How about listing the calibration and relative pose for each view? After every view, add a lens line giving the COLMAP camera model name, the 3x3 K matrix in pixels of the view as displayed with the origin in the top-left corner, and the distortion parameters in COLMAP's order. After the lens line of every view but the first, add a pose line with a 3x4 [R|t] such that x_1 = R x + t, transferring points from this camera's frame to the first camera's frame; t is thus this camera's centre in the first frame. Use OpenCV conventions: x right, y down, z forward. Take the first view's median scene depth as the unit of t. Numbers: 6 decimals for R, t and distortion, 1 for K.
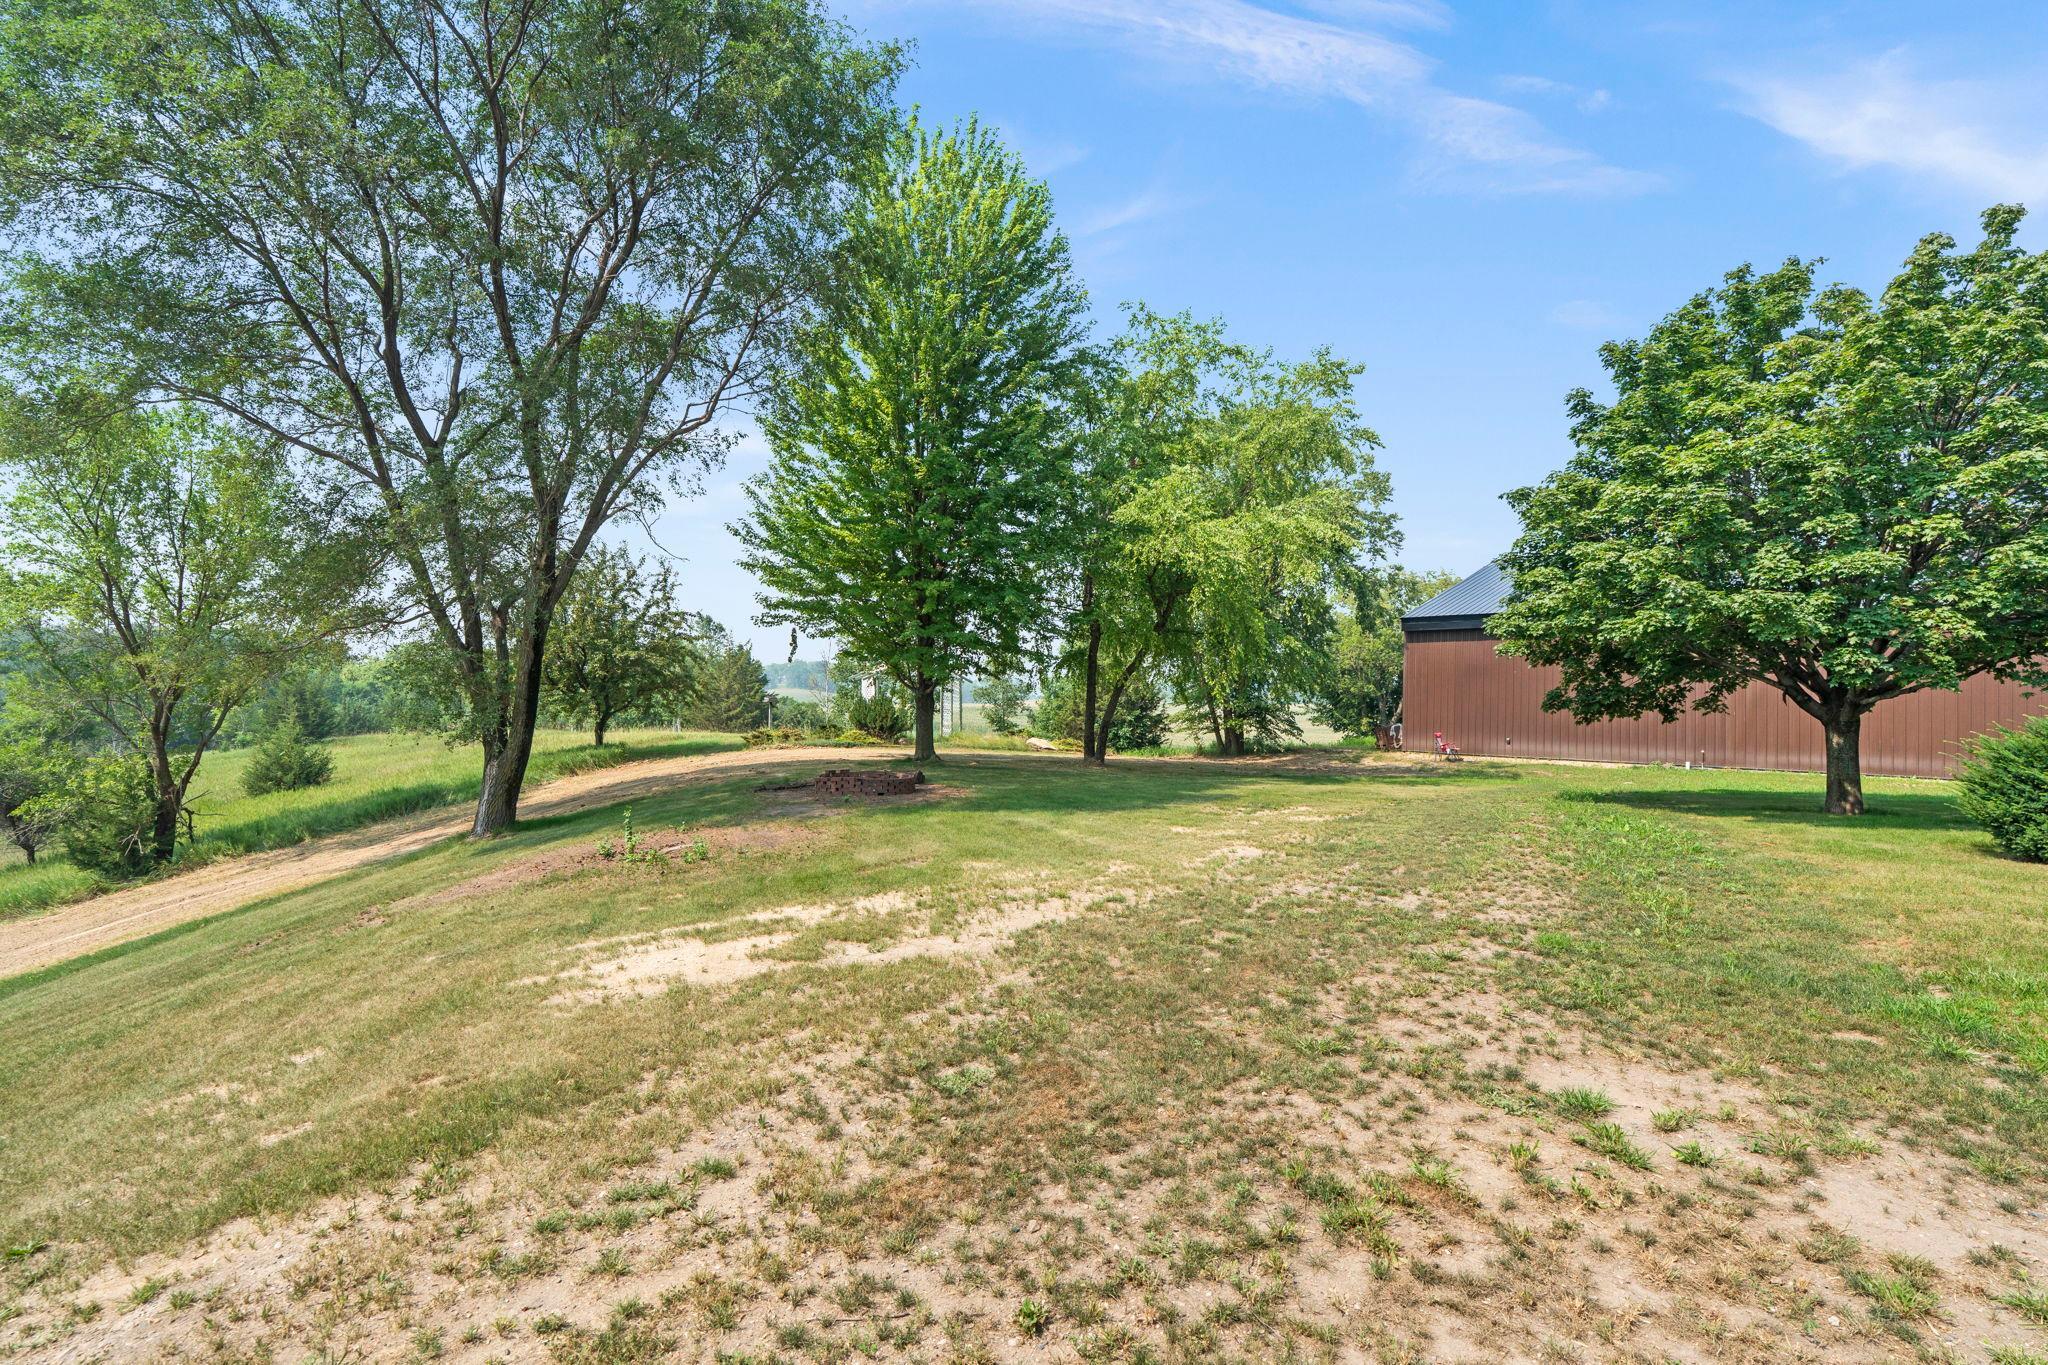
lens RADIAL K [[948.8, 0, 1019.3], [0, 948.8, 718.4], [0, 0, 1]] dist [-0.000363, 0.001121]
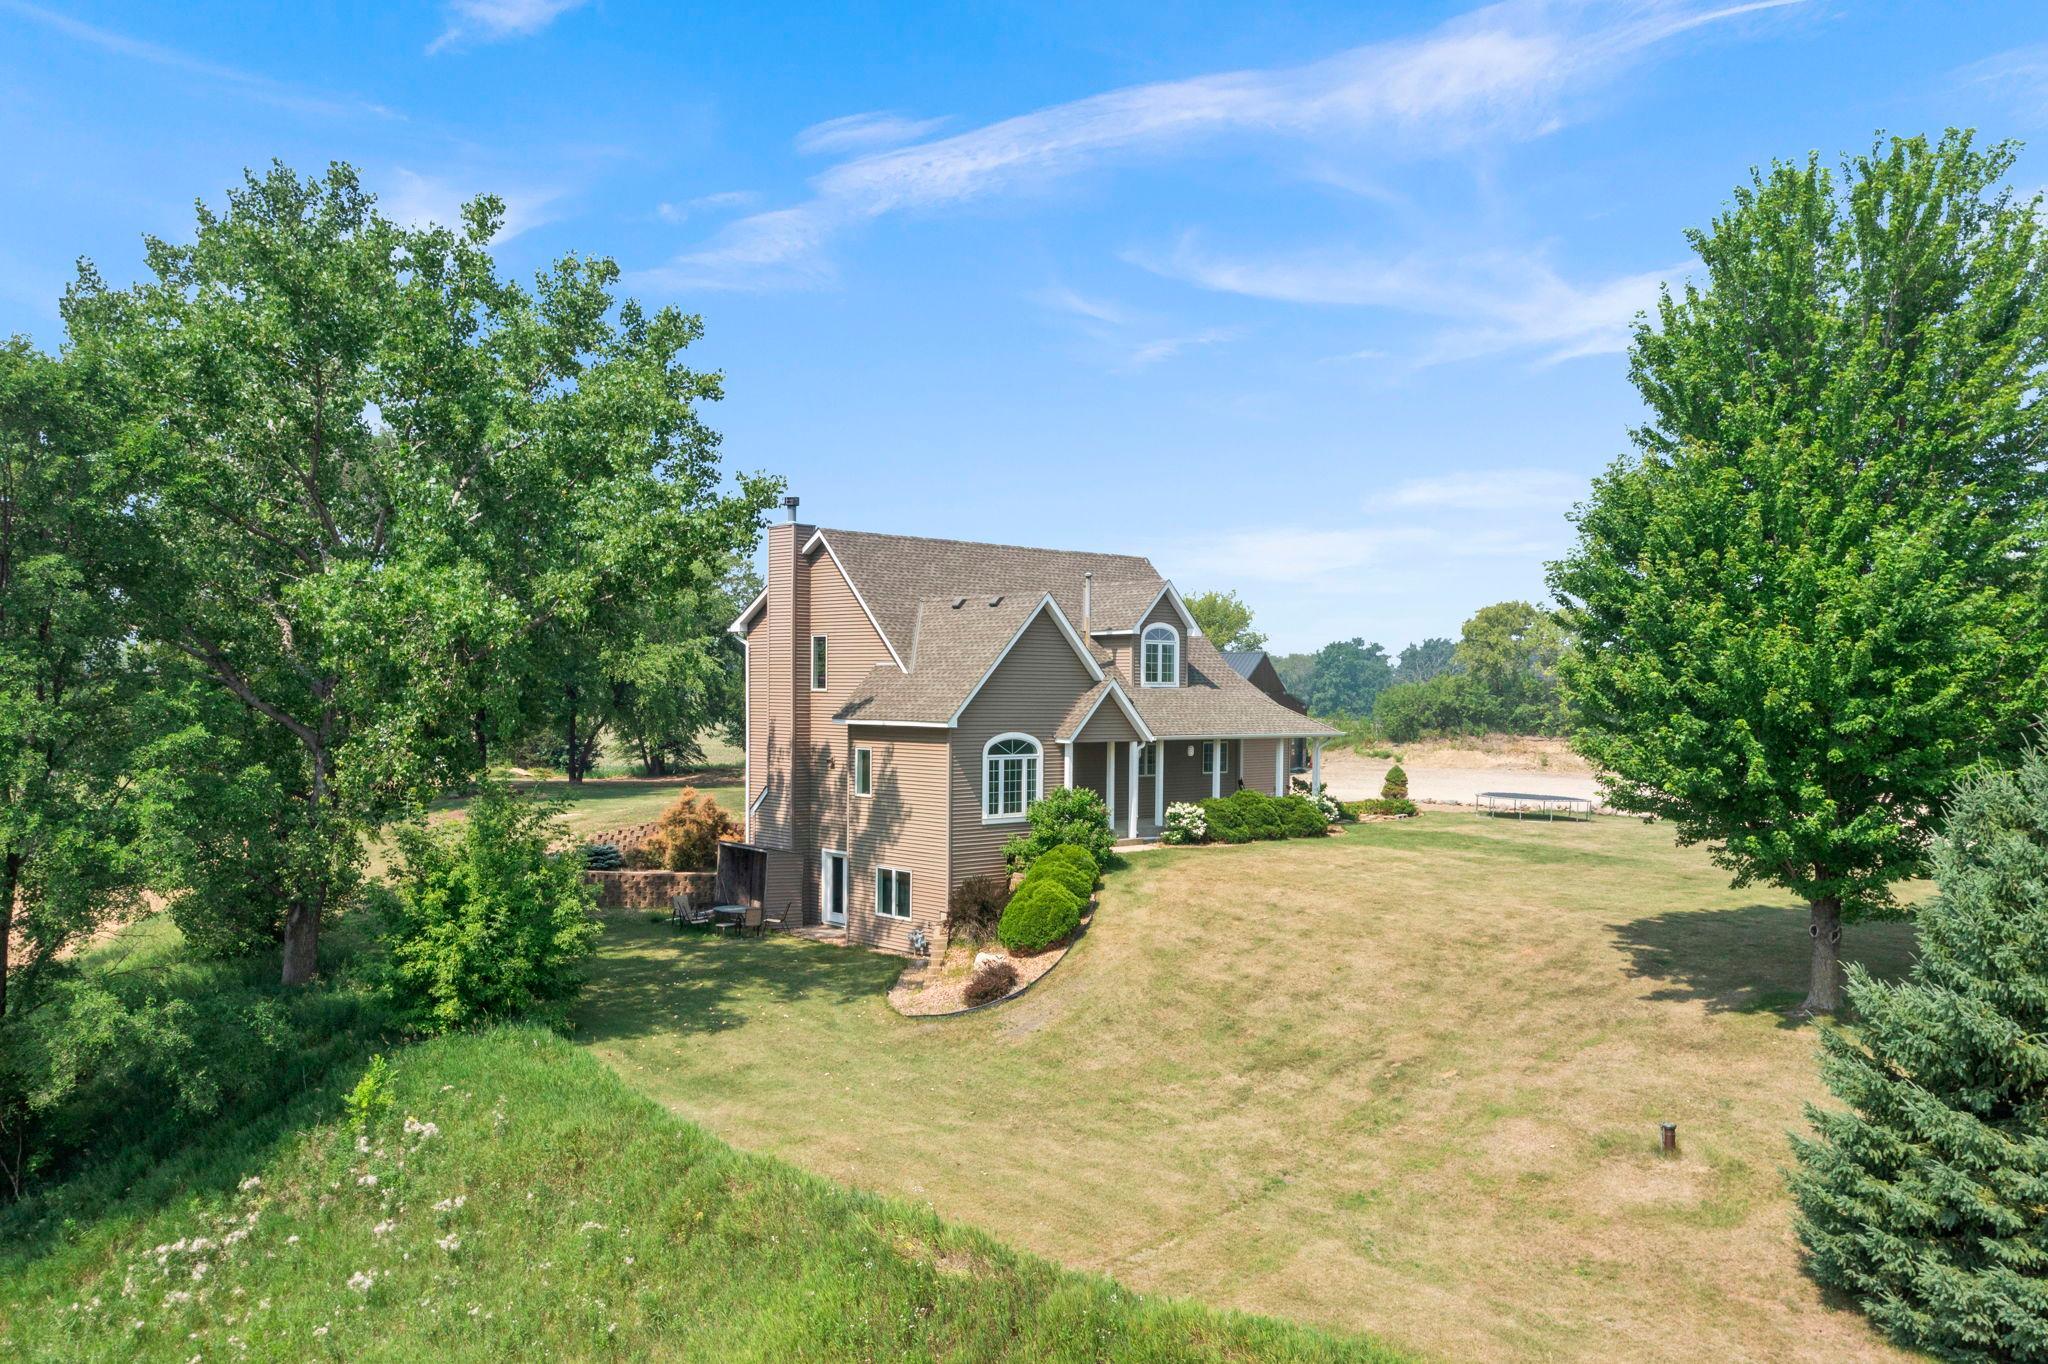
lens RADIAL K [[1337.9, 0, 1034.2], [0, 1337.9, 662.4], [0, 0, 1]] dist [0.004811, -0.001310]
pose [[0.876618, 0.006033, 0.481149, -0.253149], [0.015586, 0.999041, -0.040922, -0.040464], [-0.480934, 0.043372, 0.875683, -1.068167]]
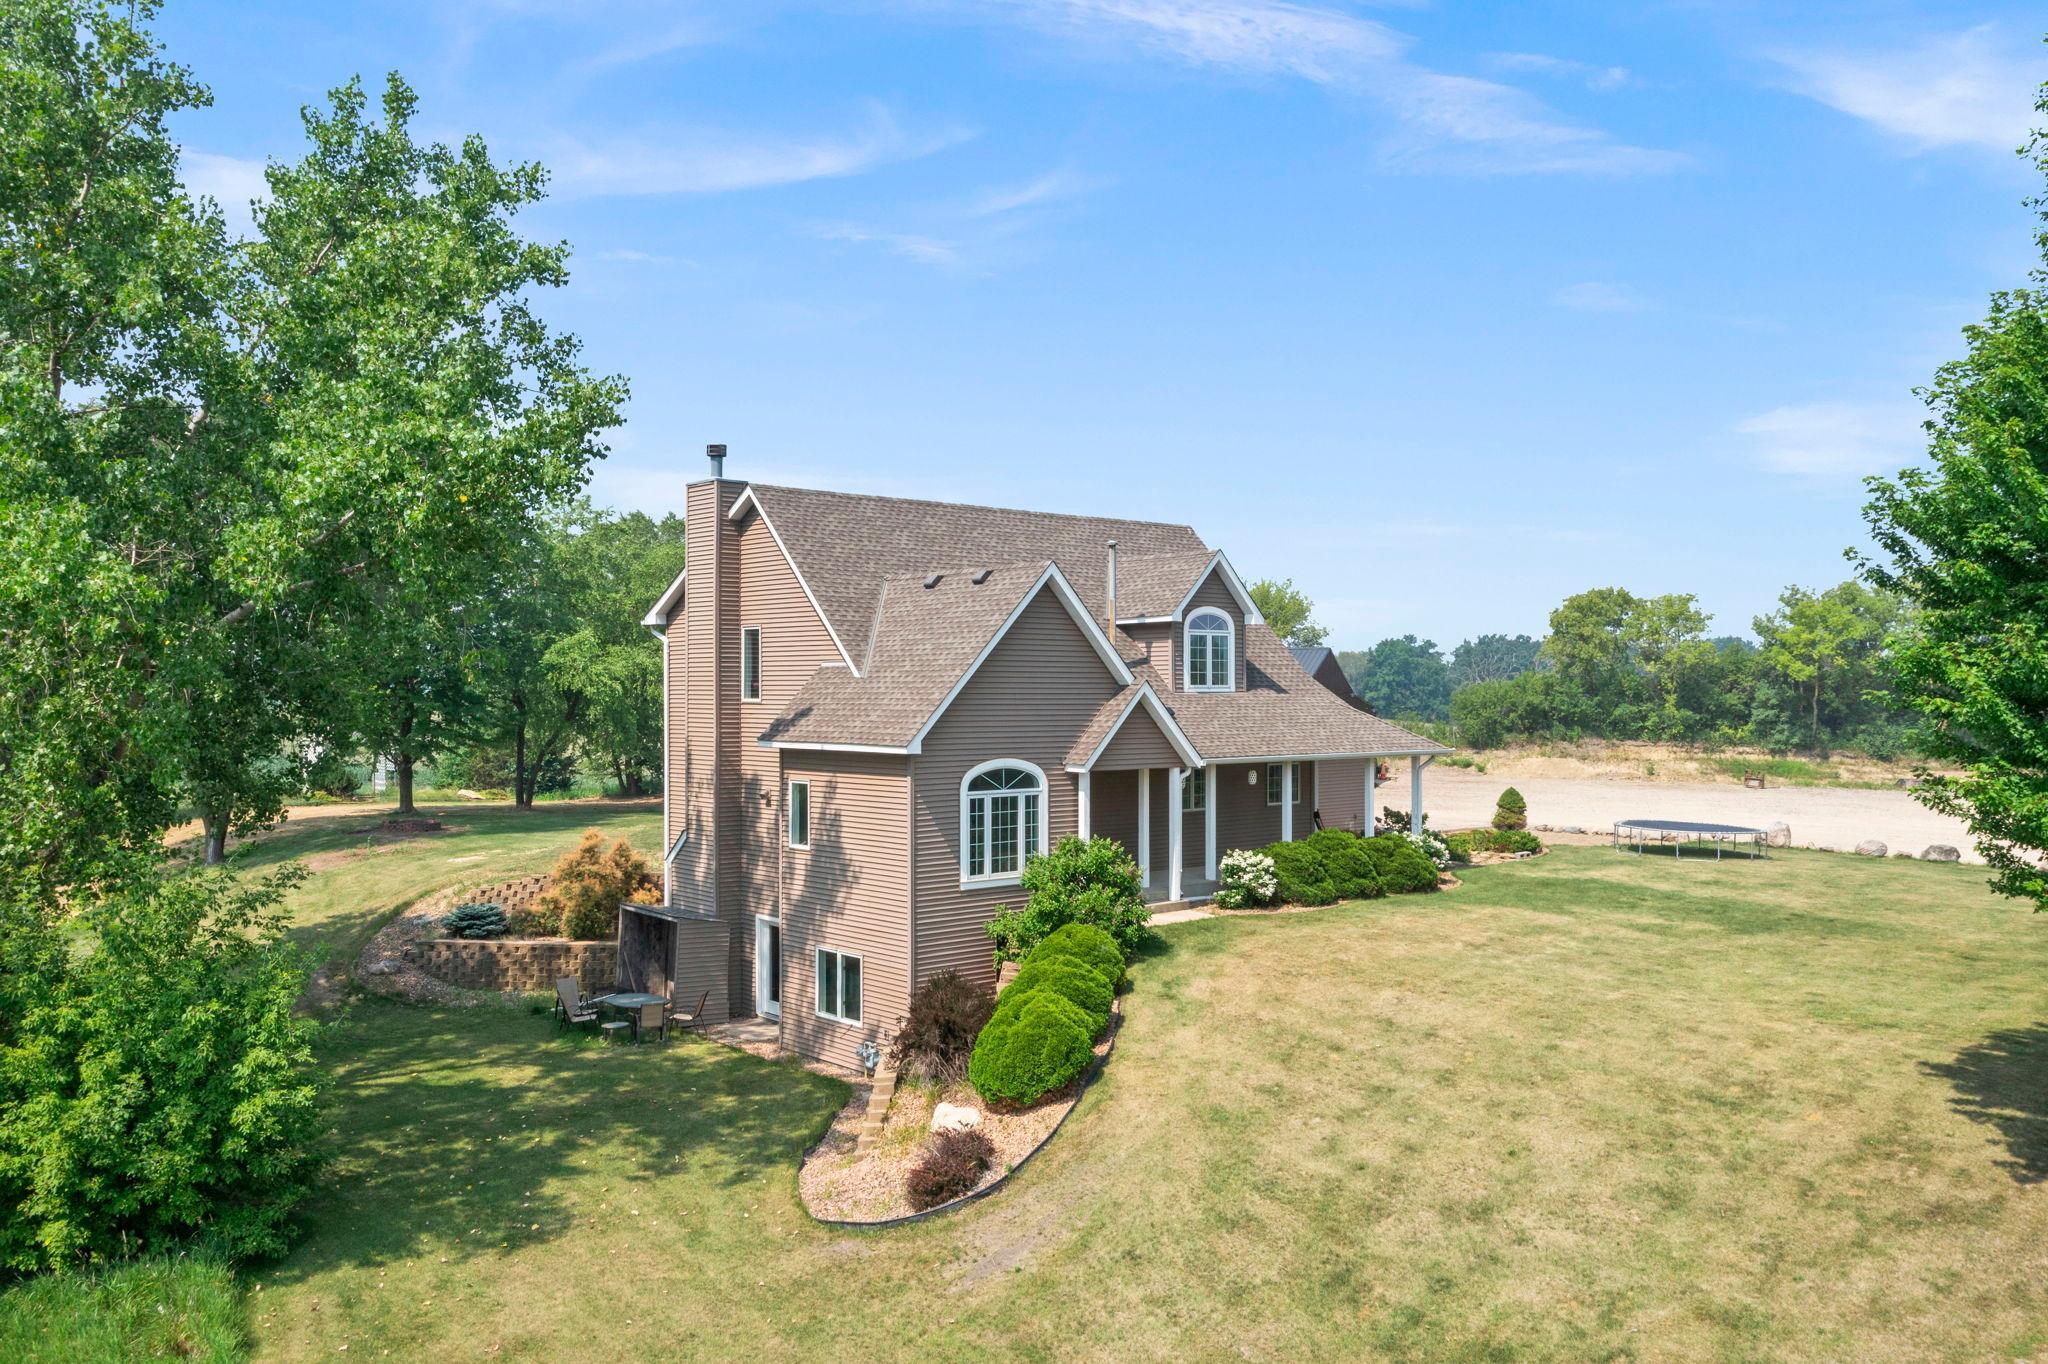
lens RADIAL K [[1337.9, 0, 1034.2], [0, 1337.9, 662.4], [0, 0, 1]] dist [0.004811, -0.001310]
pose [[0.892107, -0.002667, 0.451816, -0.108623], [0.024614, 0.998784, -0.042705, -0.048875], [-0.451153, 0.049219, 0.891089, -0.850303]]
